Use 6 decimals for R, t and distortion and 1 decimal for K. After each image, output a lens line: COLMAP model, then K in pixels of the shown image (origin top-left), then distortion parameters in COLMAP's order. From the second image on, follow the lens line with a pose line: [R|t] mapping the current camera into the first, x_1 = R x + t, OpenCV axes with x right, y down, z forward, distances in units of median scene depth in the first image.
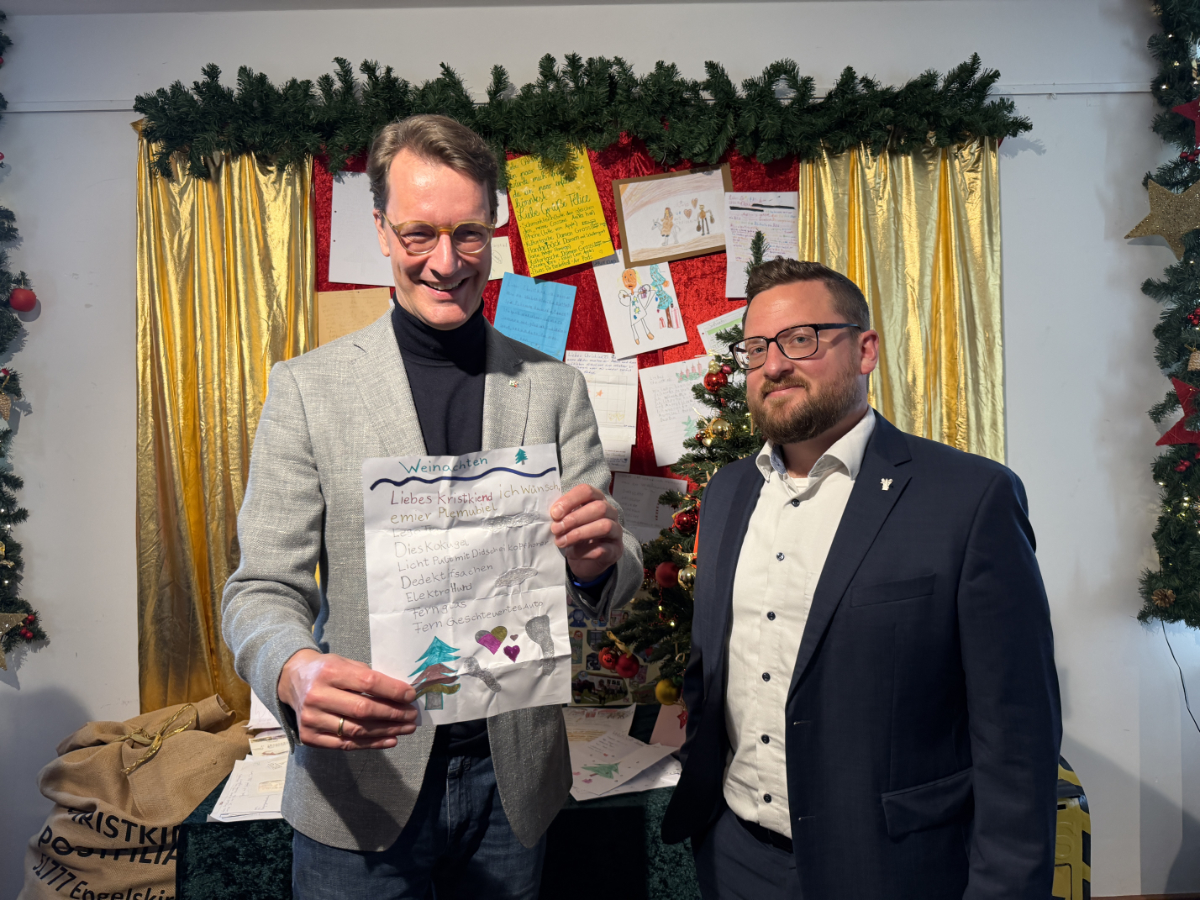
lens RADIAL K [[852.6, 0, 617.9], [0, 852.6, 451.9], [0, 0, 1]] dist [0.034833, -0.044235]
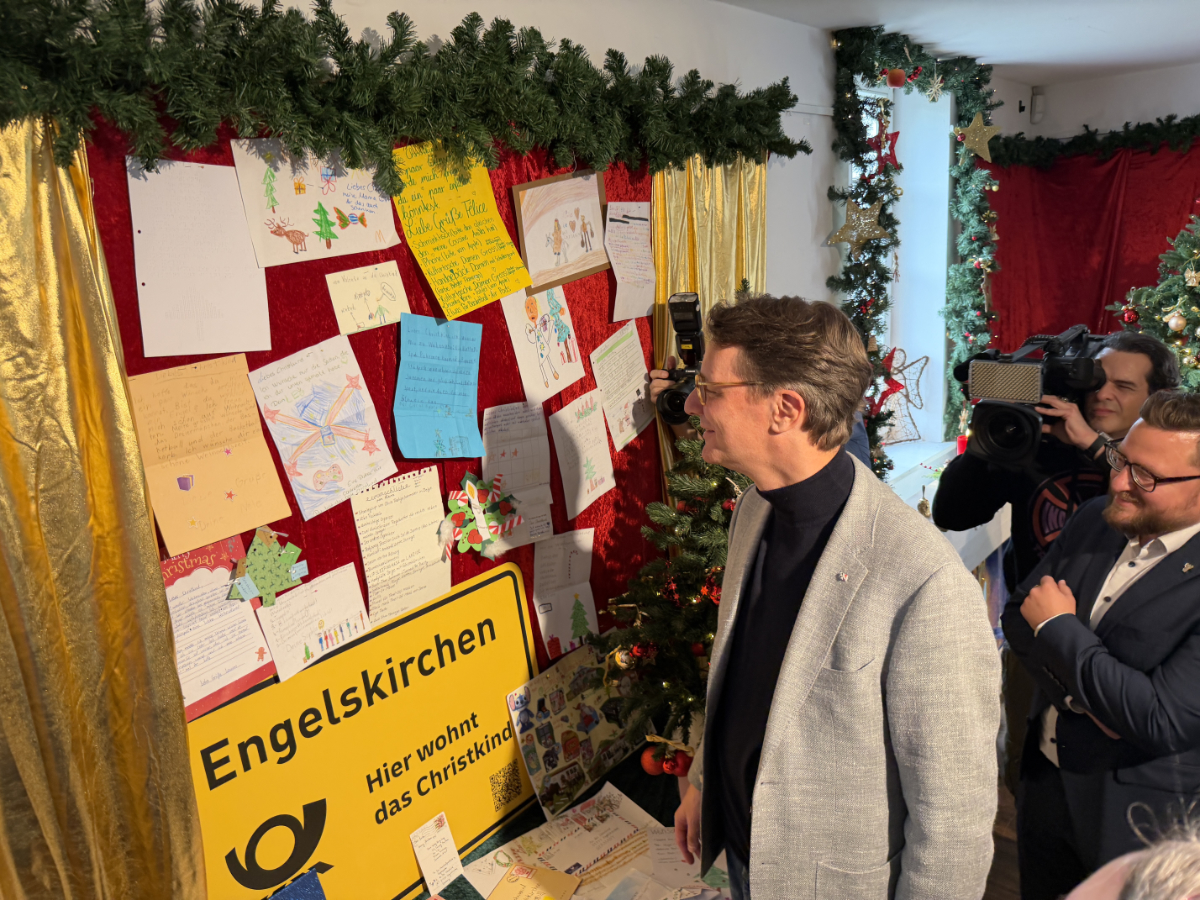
lens RADIAL K [[844.6, 0, 600.0], [0, 844.6, 450.0], [0, 0, 1]] dist [0.064561, -0.116118]
pose [[0.684073, -0.193231, 0.703353, -0.535302], [0.089007, 0.979180, 0.182441, -0.212860], [-0.723963, -0.062199, 0.687029, 0.390324]]
